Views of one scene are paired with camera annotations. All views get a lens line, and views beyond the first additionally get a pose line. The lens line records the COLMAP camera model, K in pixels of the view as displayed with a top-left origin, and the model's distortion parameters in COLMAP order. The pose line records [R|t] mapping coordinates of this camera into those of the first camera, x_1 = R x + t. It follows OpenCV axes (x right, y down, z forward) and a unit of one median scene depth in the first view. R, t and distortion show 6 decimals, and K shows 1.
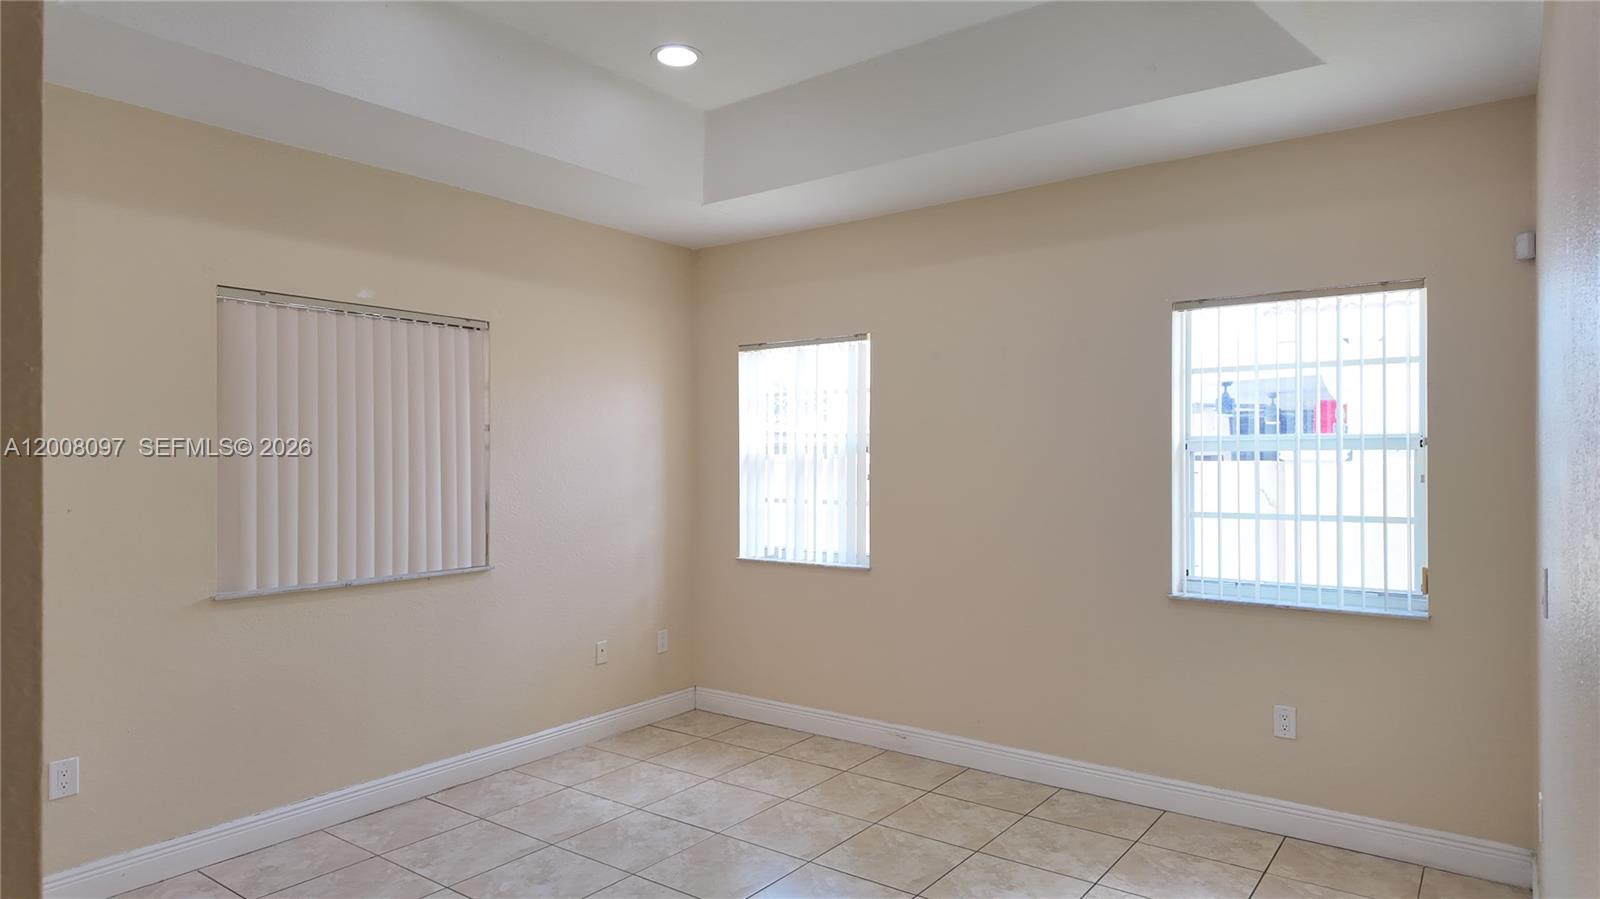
lens RADIAL K [[945.1, 0, 800.0], [0, 945.1, 449.5], [0, 0, 1]] dist [0.004466, -0.019730]
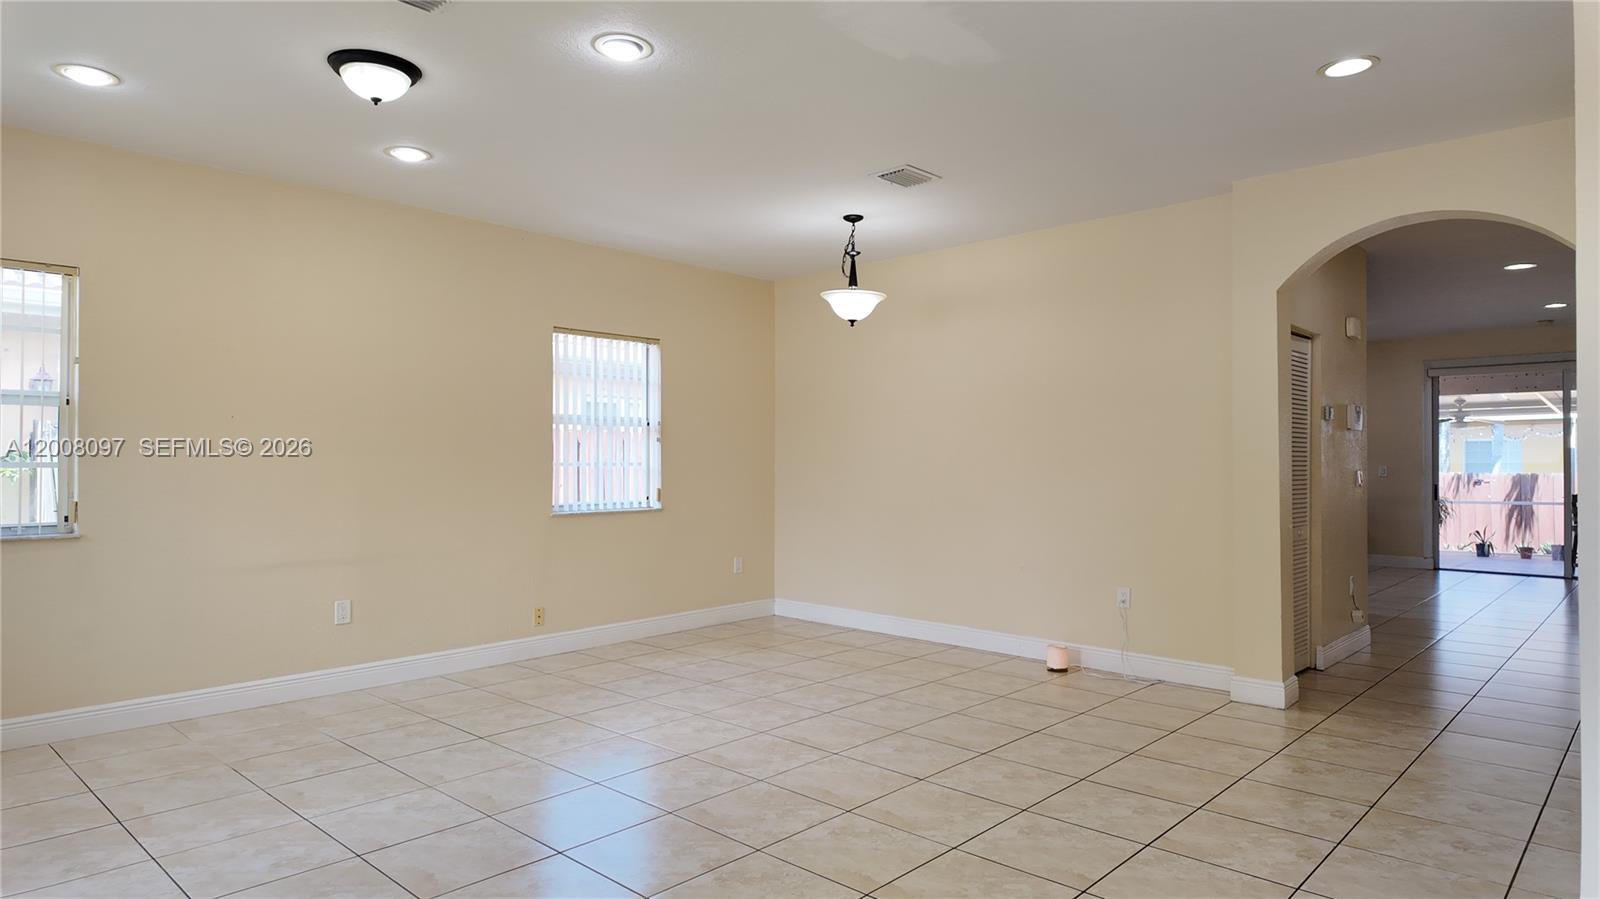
lens RADIAL K [[945.1, 0, 800.0], [0, 945.1, 449.5], [0, 0, 1]] dist [0.004466, -0.019730]
pose [[0.110412, 0.014655, 0.993778, -1.208770], [-0.021481, 0.999693, -0.012356, 0.047984], [-0.993654, -0.019984, 0.110693, 0.593508]]
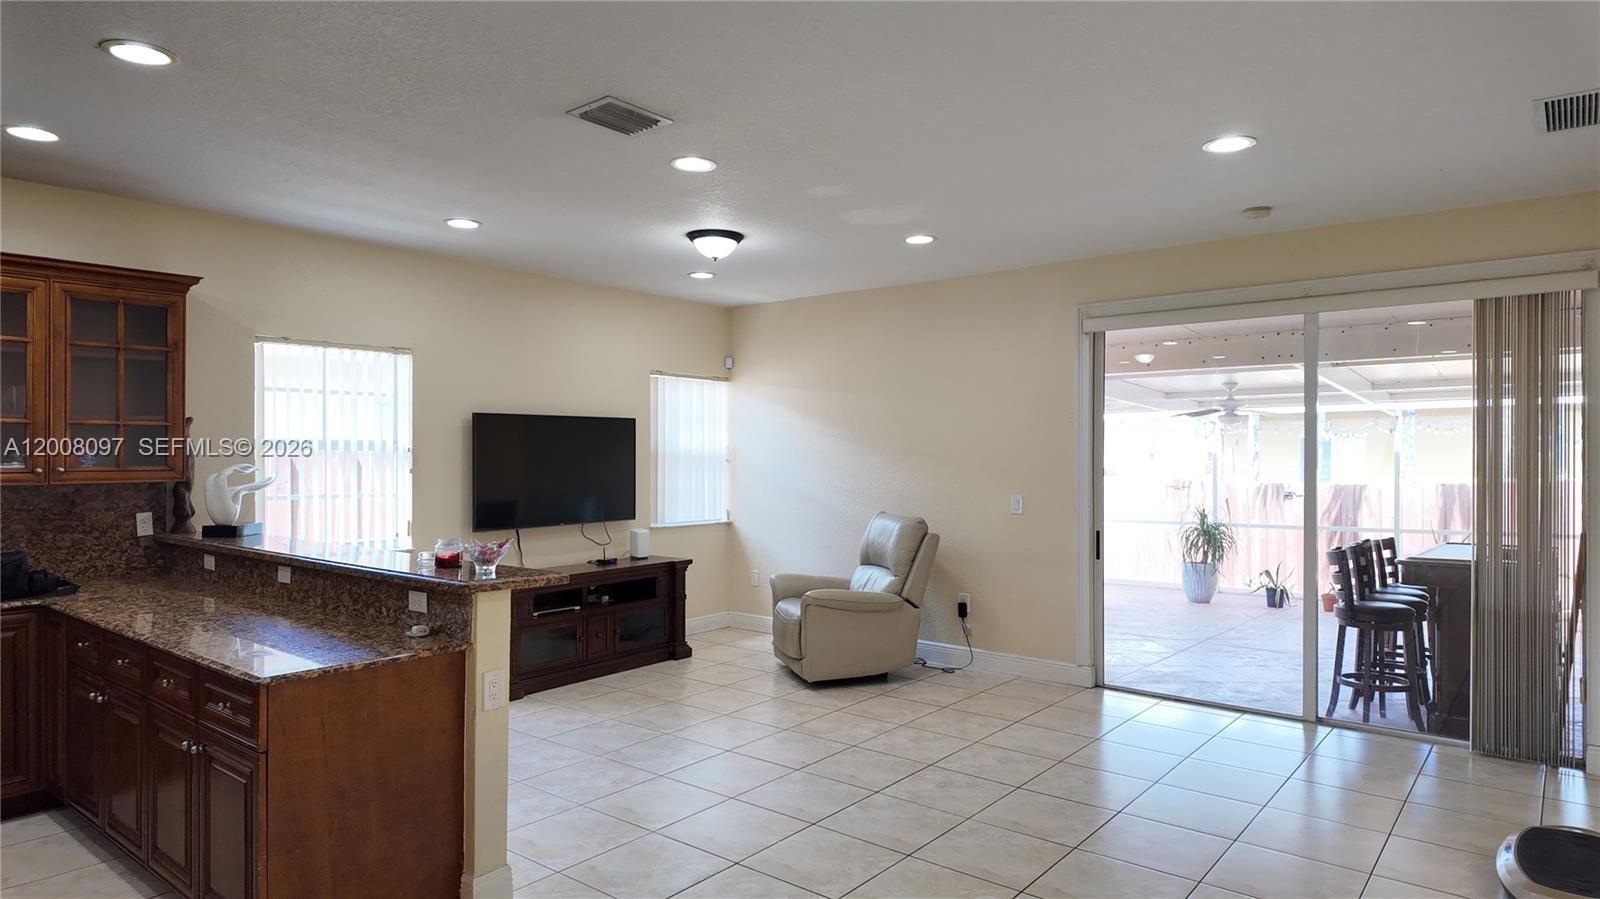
lens RADIAL K [[945.1, 0, 800.0], [0, 945.1, 449.5], [0, 0, 1]] dist [0.004466, -0.019730]
pose [[0.034606, 0.028183, 0.999004, -1.026646], [0.013864, 0.999493, -0.028677, 0.040303], [-0.999305, 0.014843, 0.034198, 0.449864]]
